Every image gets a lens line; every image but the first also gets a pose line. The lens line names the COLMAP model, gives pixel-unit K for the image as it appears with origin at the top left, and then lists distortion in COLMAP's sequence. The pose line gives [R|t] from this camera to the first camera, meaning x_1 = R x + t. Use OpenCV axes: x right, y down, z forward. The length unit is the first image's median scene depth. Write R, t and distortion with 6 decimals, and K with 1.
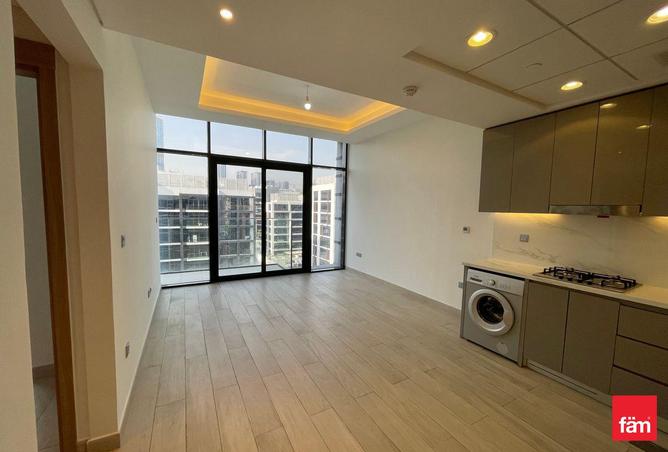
lens RADIAL K [[269.5, 0, 334.0], [0, 269.5, 226.0], [0, 0, 1]] dist [0.000645, 0.000183]
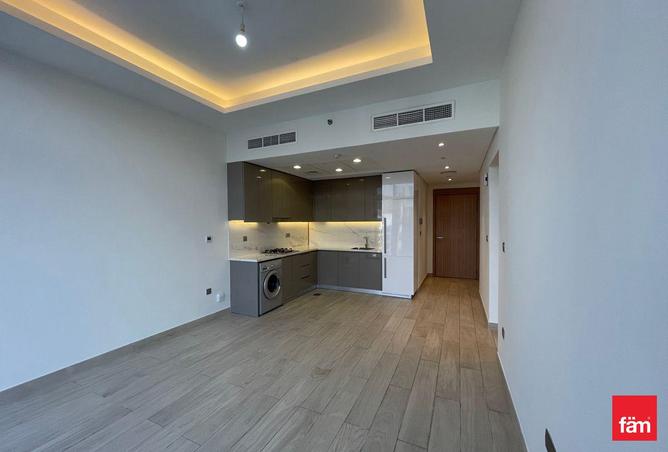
lens RADIAL K [[269.5, 0, 334.0], [0, 269.5, 226.0], [0, 0, 1]] dist [0.000645, 0.000183]
pose [[-0.588745, -0.021378, 0.808036, -0.633229], [0.057497, 0.996010, 0.068244, -0.077983], [-0.806271, 0.086638, -0.585167, 1.131556]]
